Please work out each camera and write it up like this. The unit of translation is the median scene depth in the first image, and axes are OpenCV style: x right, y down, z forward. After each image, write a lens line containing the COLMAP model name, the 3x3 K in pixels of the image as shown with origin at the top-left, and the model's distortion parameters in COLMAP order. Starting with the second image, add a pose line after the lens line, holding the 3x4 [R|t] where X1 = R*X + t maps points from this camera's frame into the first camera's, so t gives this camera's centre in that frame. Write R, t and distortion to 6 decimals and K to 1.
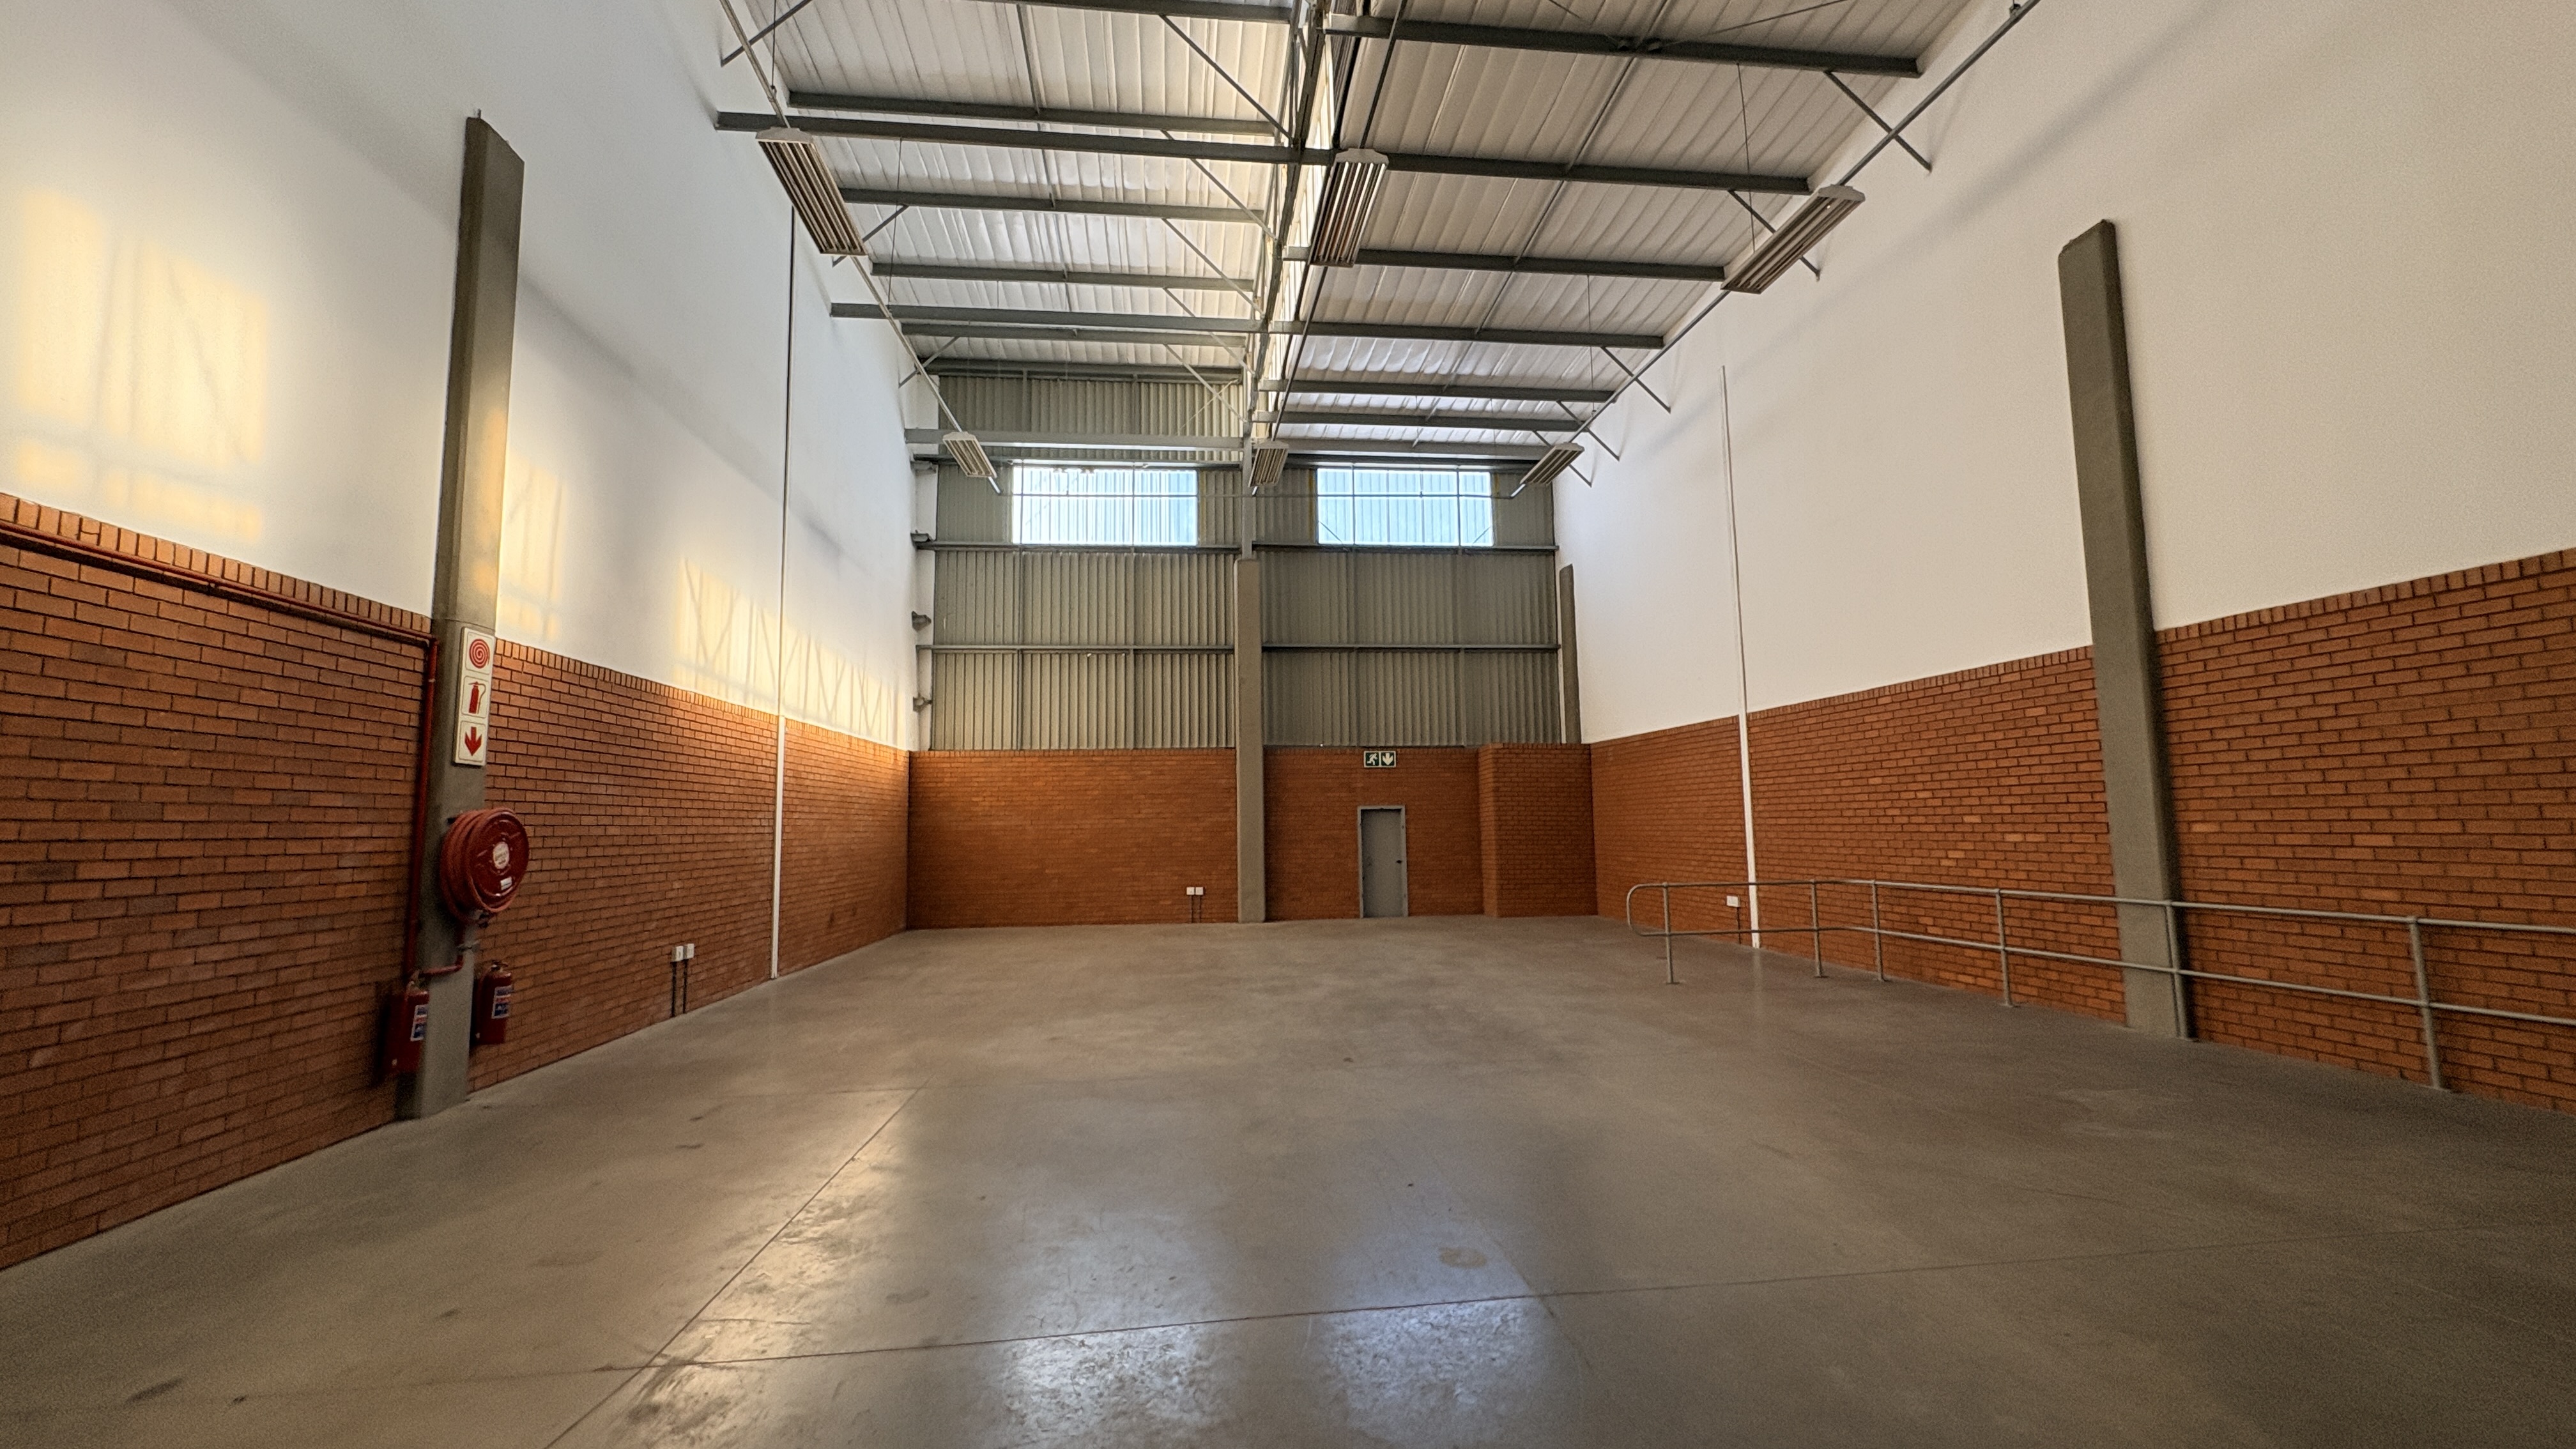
lens RADIAL K [[1024.6, 0, 1283.2], [0, 1024.6, 728.3], [0, 0, 1]] dist [-0.001125, 0.000046]
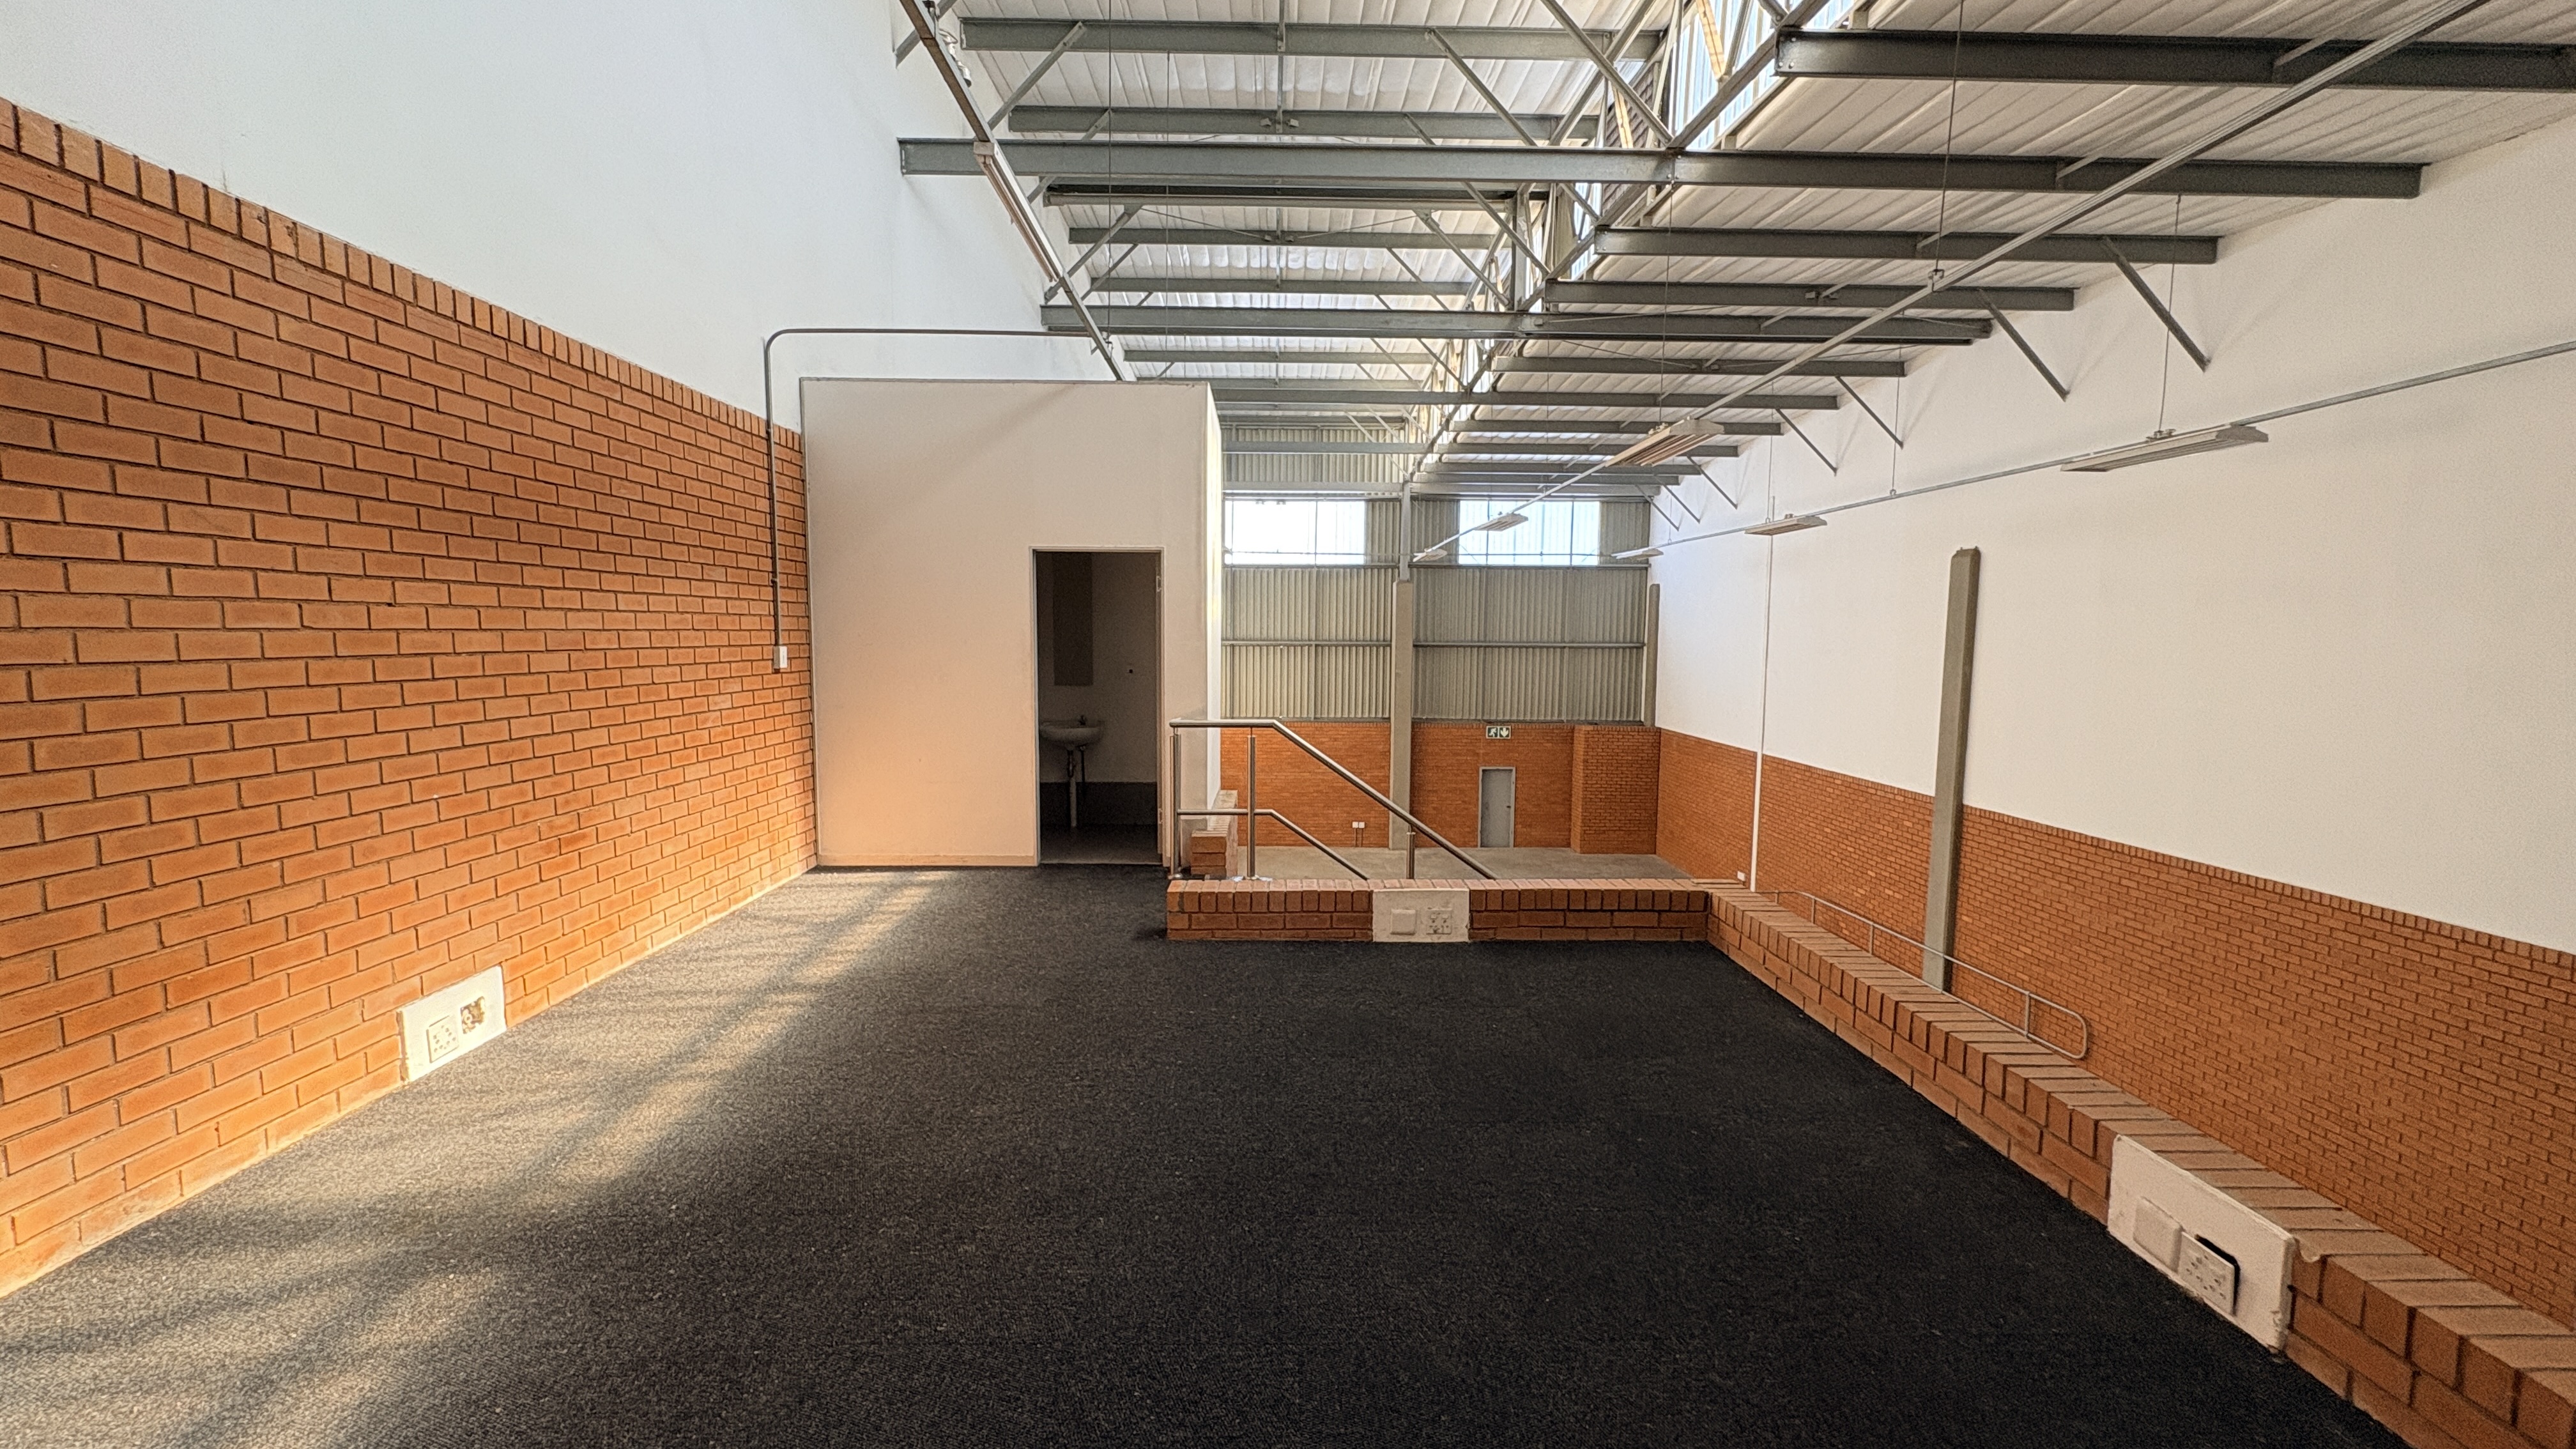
lens RADIAL K [[1024.6, 0, 1284.5], [0, 1024.6, 727.5], [0, 0, 1]] dist [-0.001125, 0.000046]
pose [[0.994672, 0.032333, -0.097889, -0.055533], [-0.013286, 0.981830, 0.189298, -0.237869], [0.102231, -0.186989, 0.977028, -0.349873]]
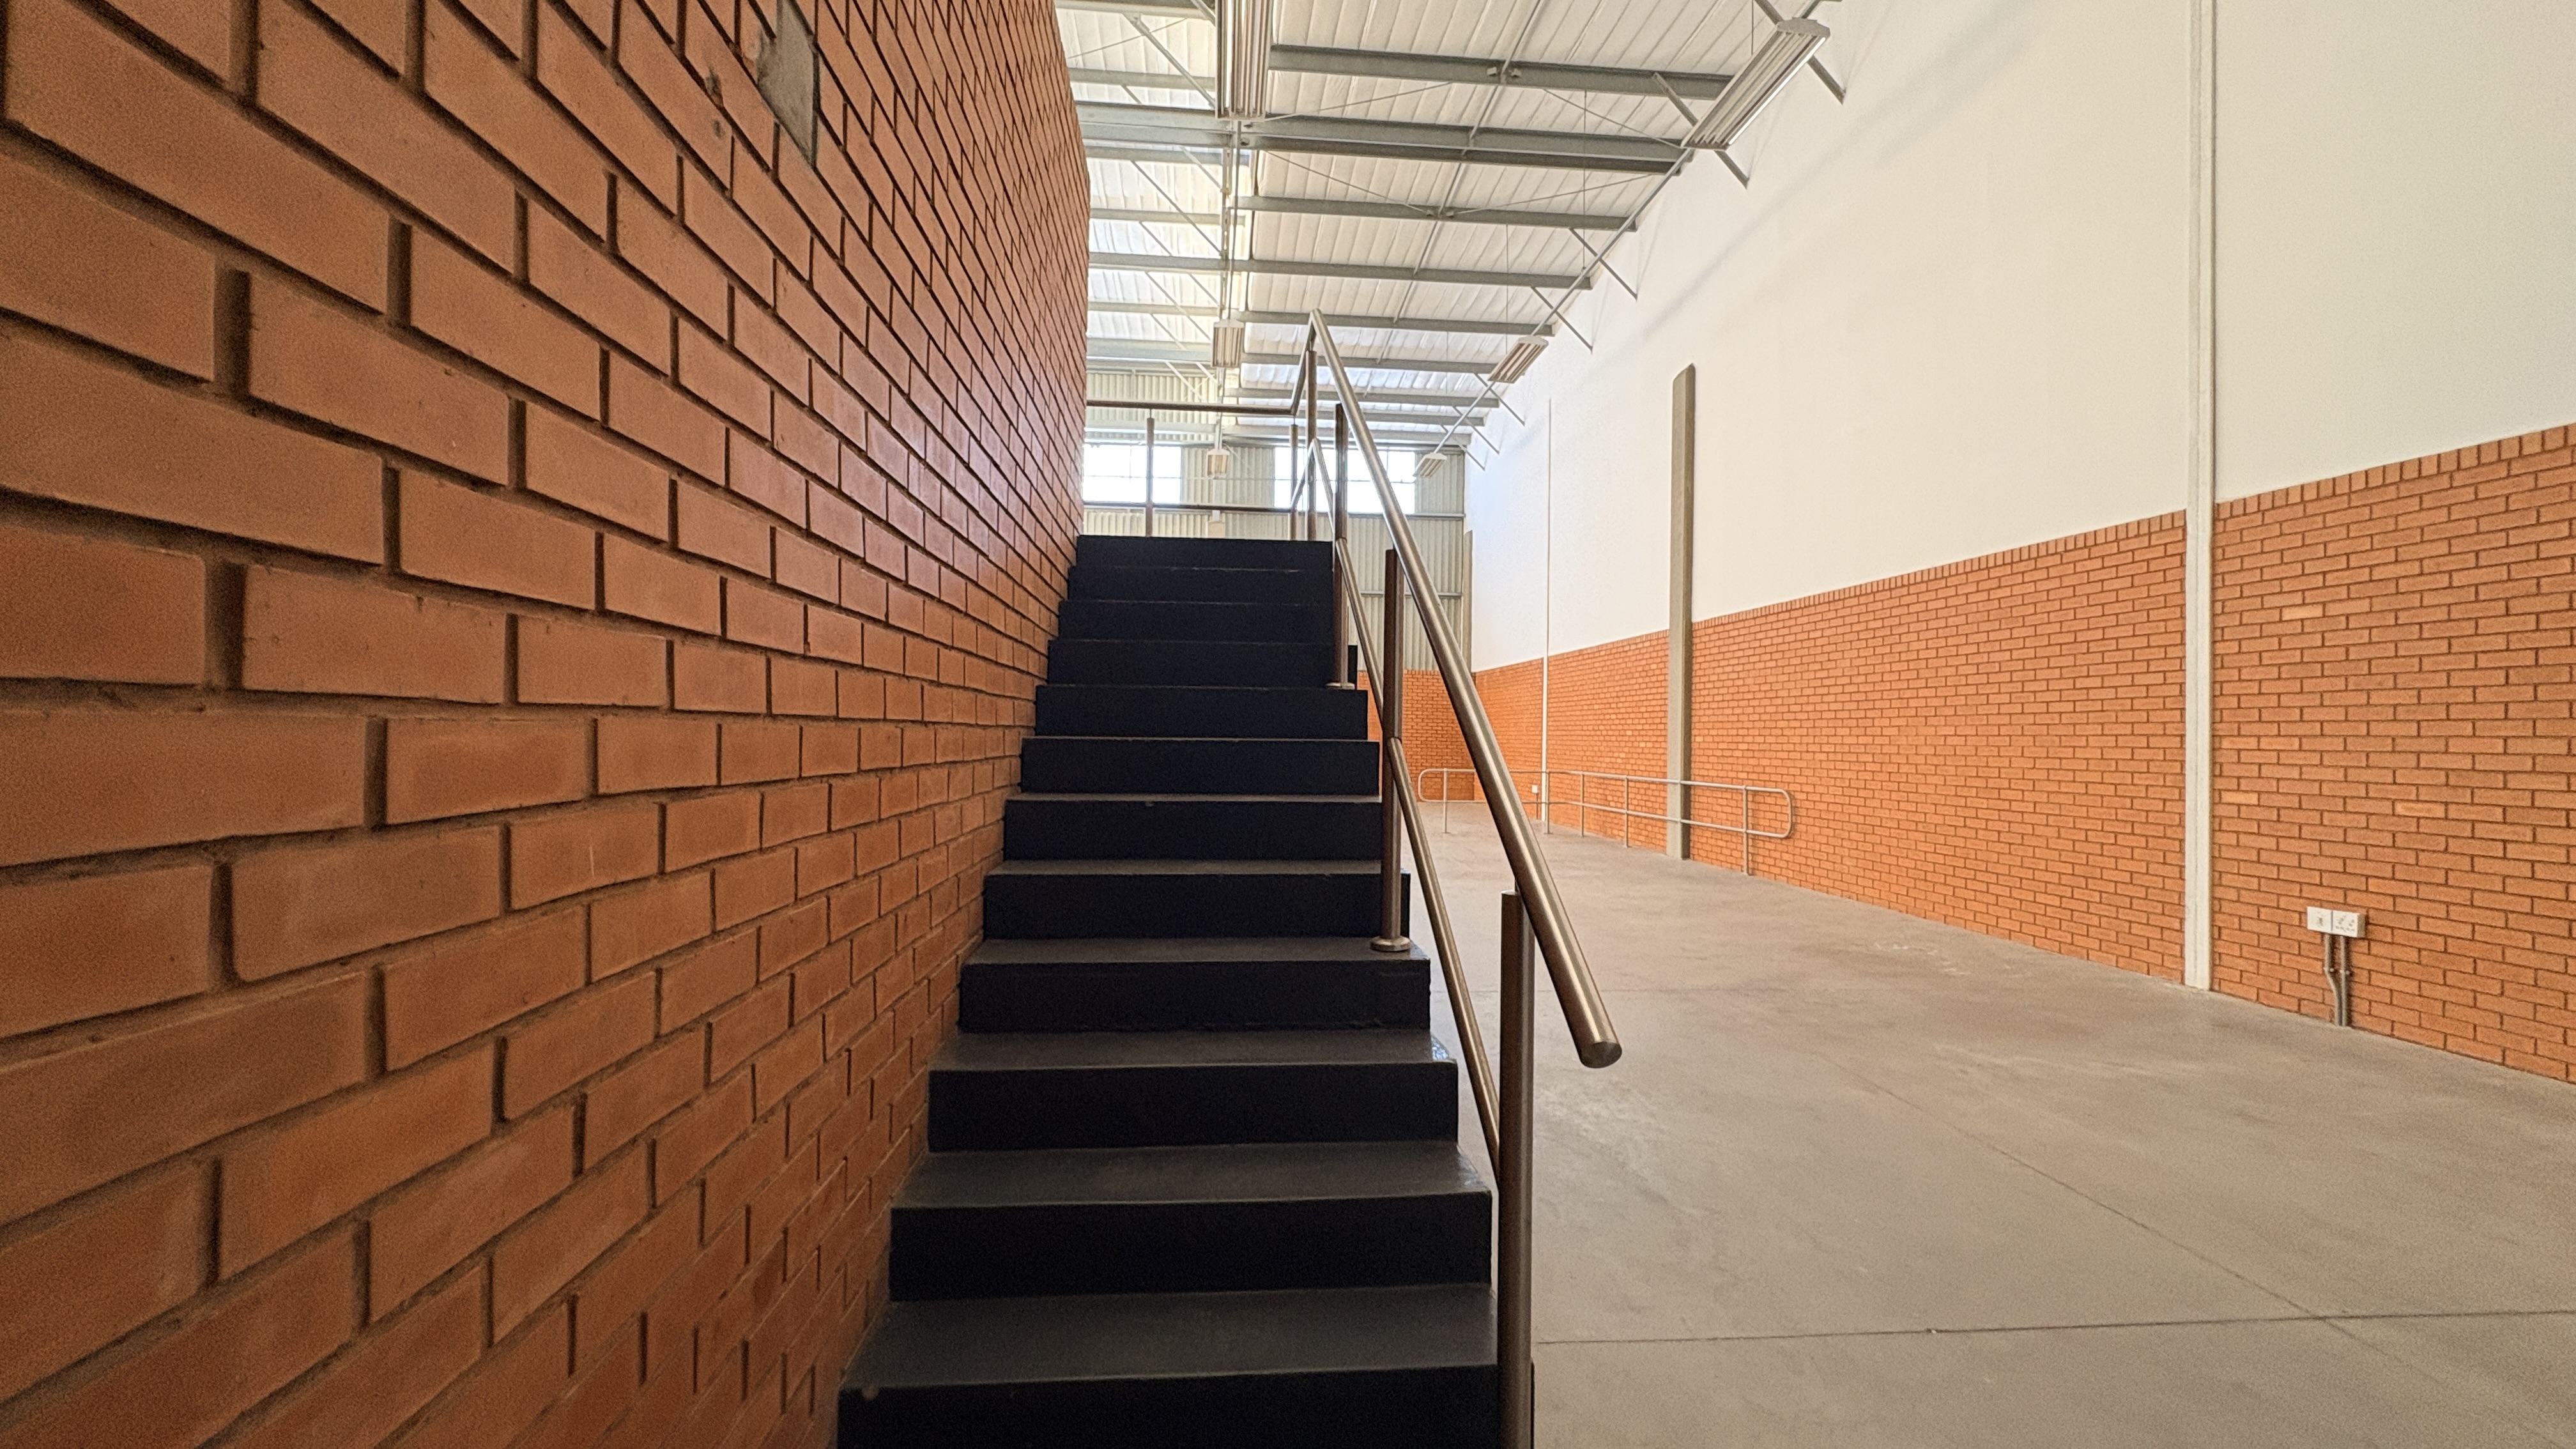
lens RADIAL K [[1024.6, 0, 1282.1], [0, 1024.6, 727.5], [0, 0, 1]] dist [-0.001125, 0.000046]
pose [[0.998787, 0.031305, -0.038016, 0.110482], [-0.027890, 0.995796, 0.087249, -0.022772], [0.040588, -0.086083, 0.995461, -0.320089]]
